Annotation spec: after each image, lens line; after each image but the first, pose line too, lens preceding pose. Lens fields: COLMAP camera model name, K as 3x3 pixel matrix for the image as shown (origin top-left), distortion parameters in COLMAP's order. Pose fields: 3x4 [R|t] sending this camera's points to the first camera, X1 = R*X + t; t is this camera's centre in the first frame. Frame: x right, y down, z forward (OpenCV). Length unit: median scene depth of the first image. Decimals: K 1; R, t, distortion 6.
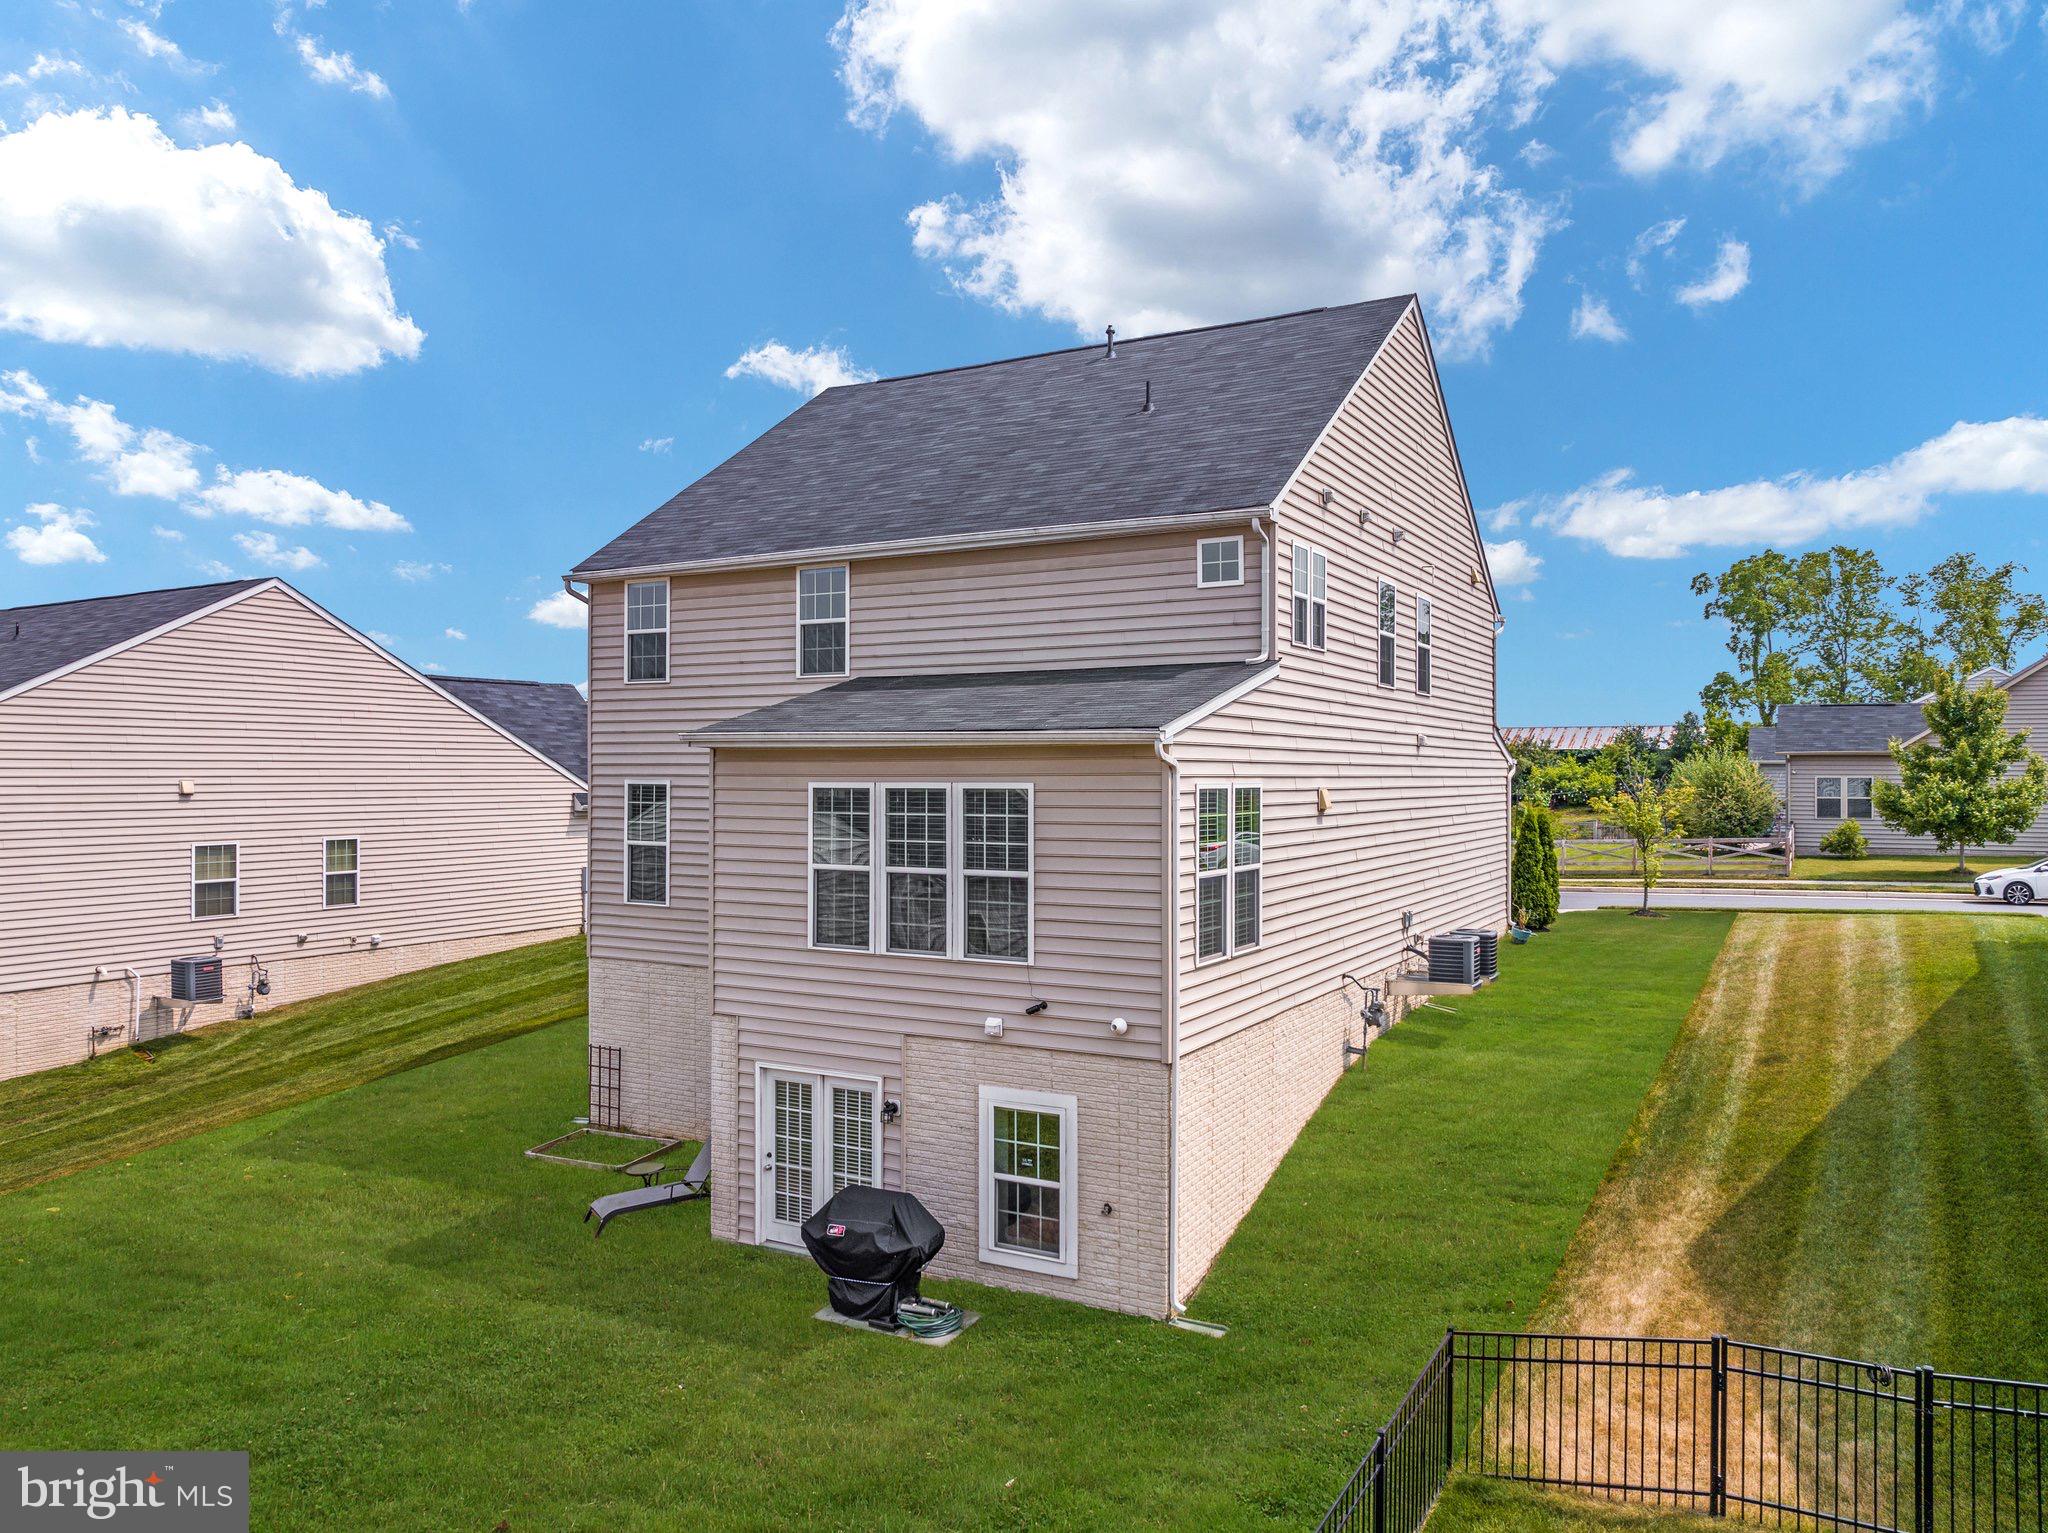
lens RADIAL K [[1452.2, 0, 1035.3], [0, 1452.2, 773.7], [0, 0, 1]] dist [-0.026746, -0.013945]
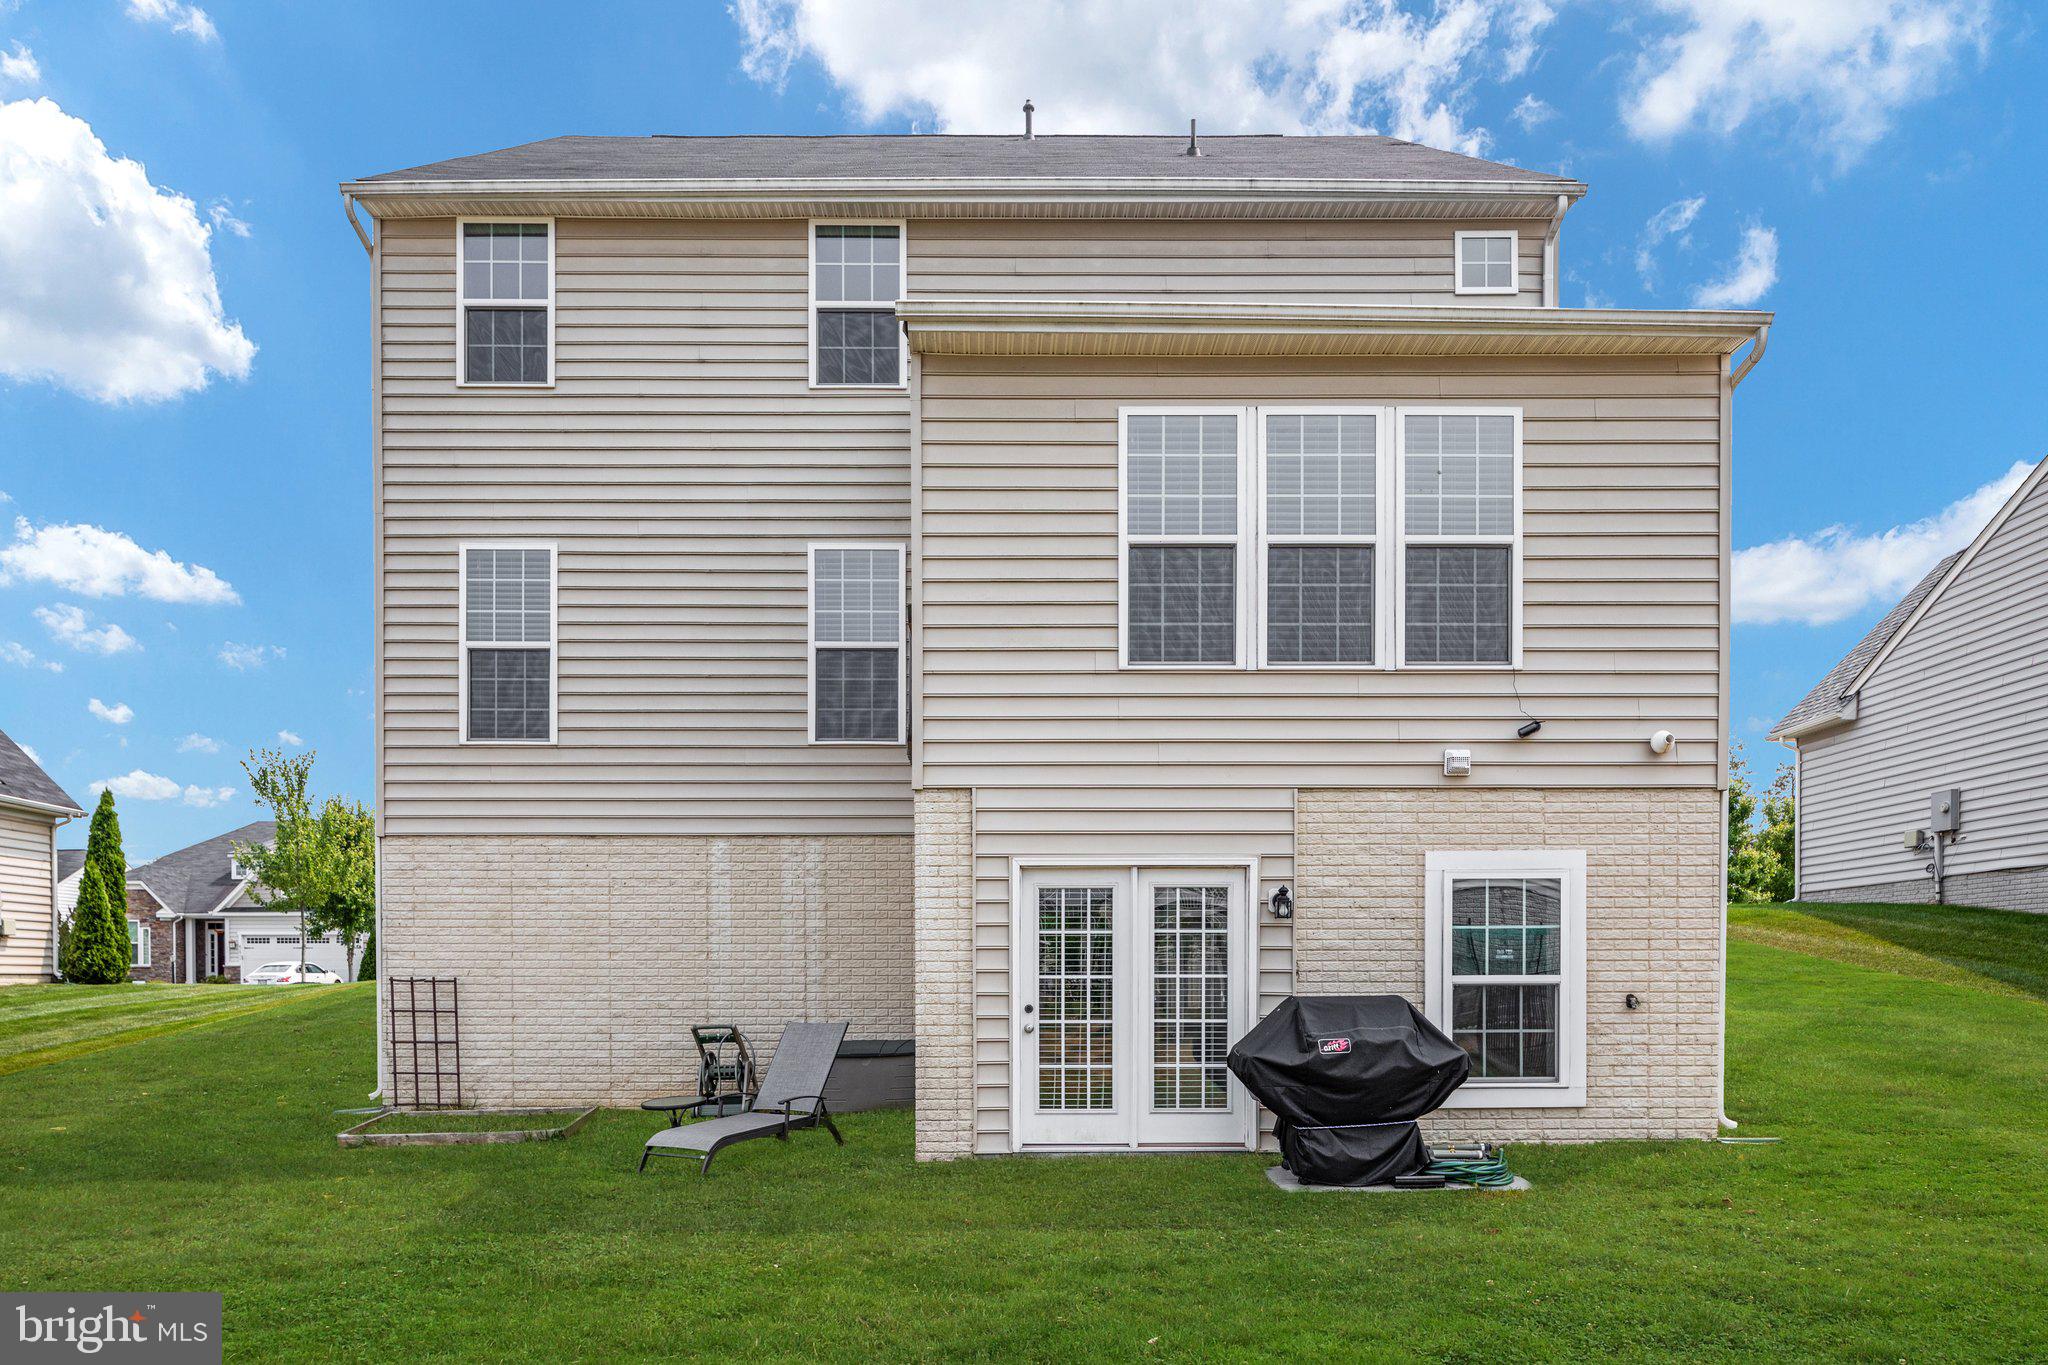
lens RADIAL K [[1397.1, 0, 1008.1], [0, 1397.1, 1013.1], [0, 0, 1]] dist [-0.007898, 0.001713]
pose [[0.868517, -0.013552, 0.495475, -0.500791], [0.004033, 0.999786, 0.020275, 0.256769], [-0.495644, -0.015611, 0.868386, 0.484029]]
